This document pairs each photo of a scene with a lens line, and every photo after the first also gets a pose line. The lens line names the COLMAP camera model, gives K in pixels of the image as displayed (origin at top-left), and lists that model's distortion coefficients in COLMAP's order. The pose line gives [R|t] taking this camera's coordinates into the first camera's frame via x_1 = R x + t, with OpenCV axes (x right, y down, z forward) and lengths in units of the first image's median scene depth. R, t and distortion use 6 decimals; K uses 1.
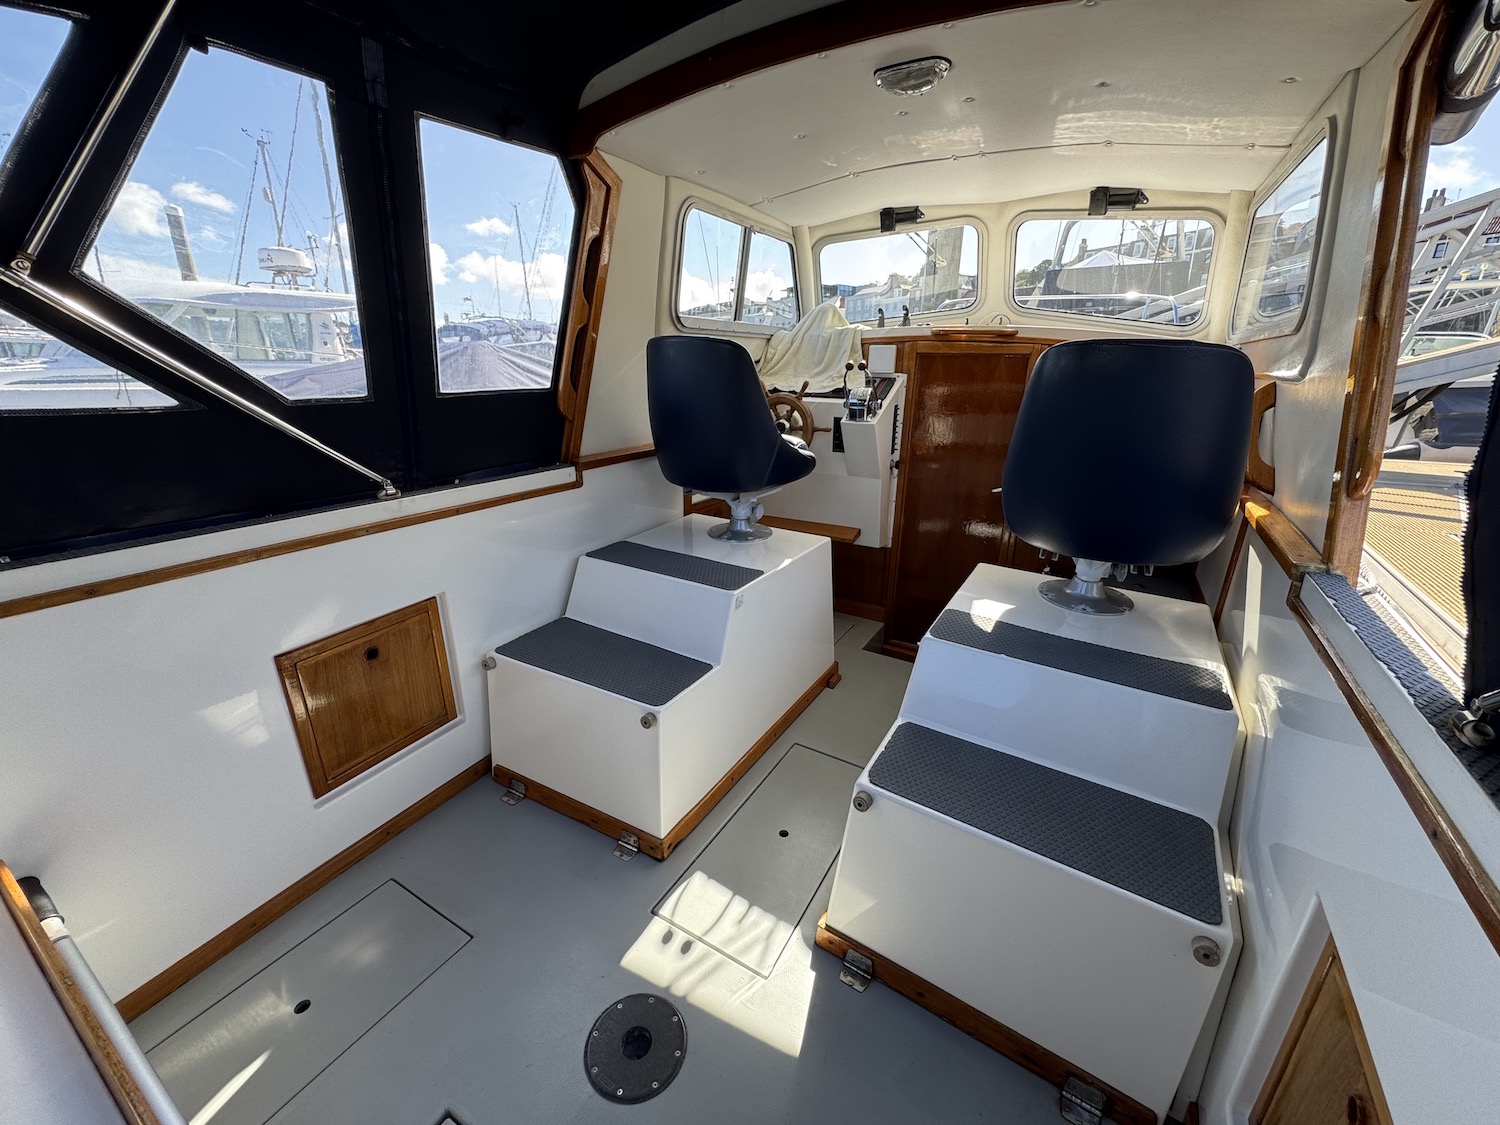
lens RADIAL K [[600.4, 0, 755.3], [0, 600.4, 560.2], [0, 0, 1]] dist [-0.000715, -0.001440]
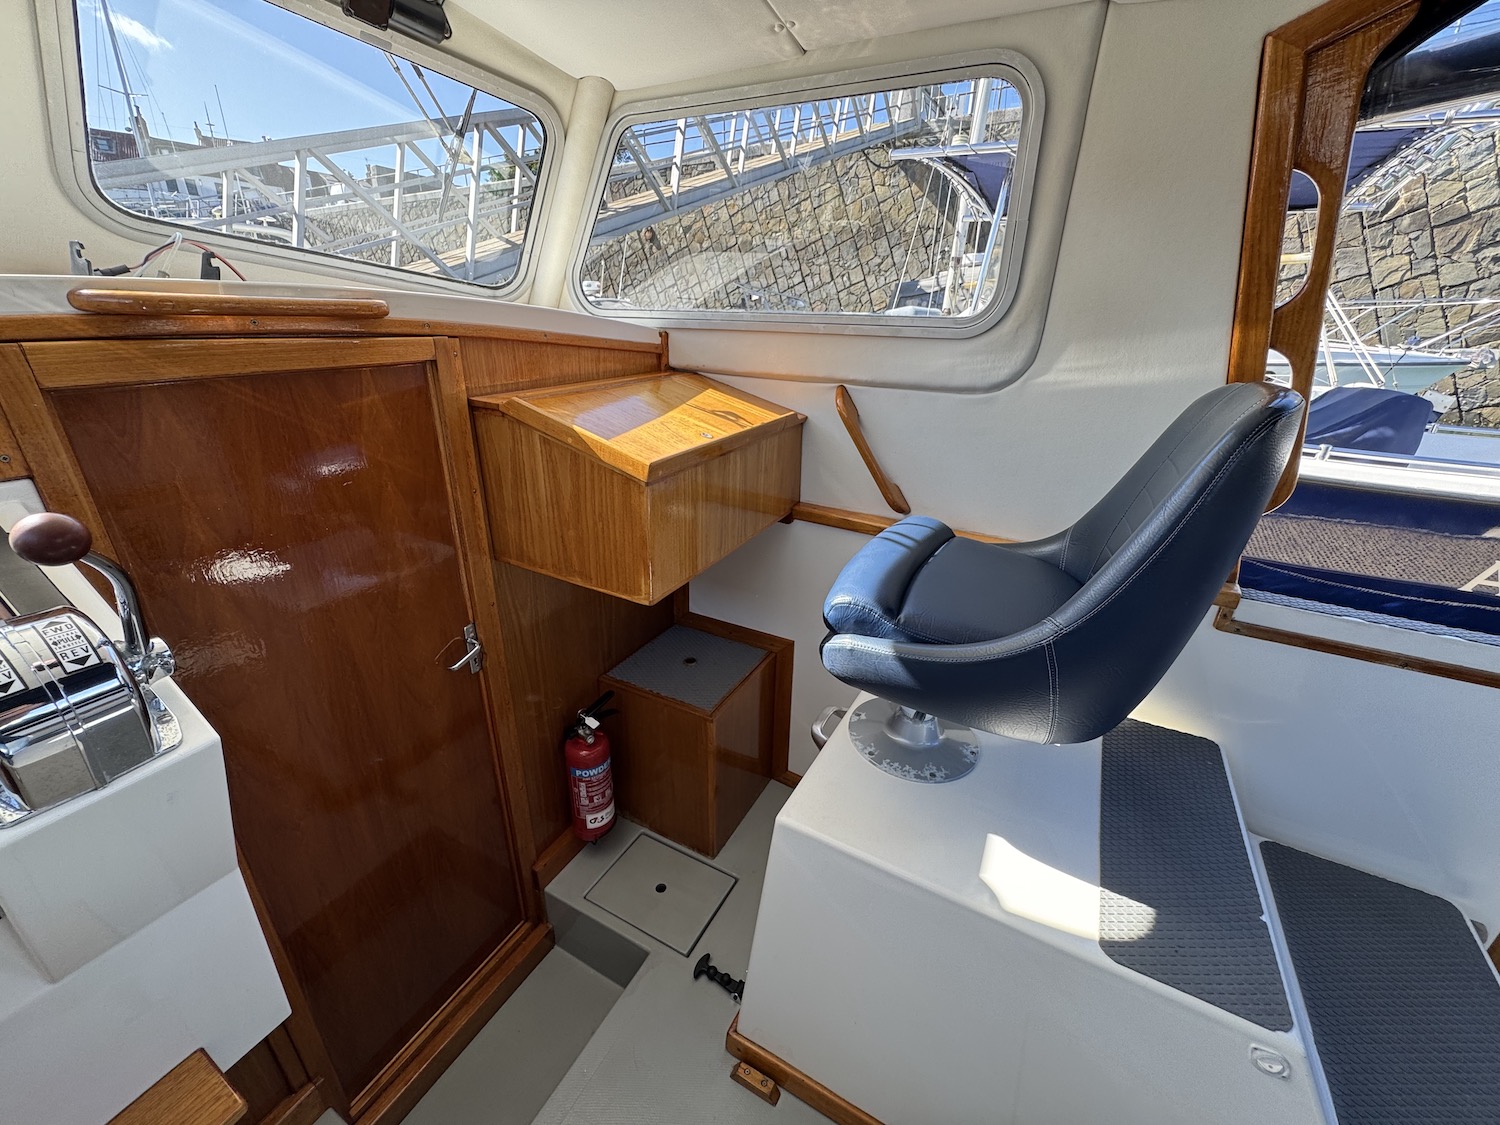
lens RADIAL K [[600.4, 0, 749.0], [0, 600.4, 556.6], [0, 0, 1]] dist [-0.000715, -0.001440]
pose [[-0.013498, -0.397098, 0.917677, 0.018975], [0.297691, 0.874548, 0.382814, -0.293183], [-0.954567, 0.278351, 0.106408, 0.719152]]
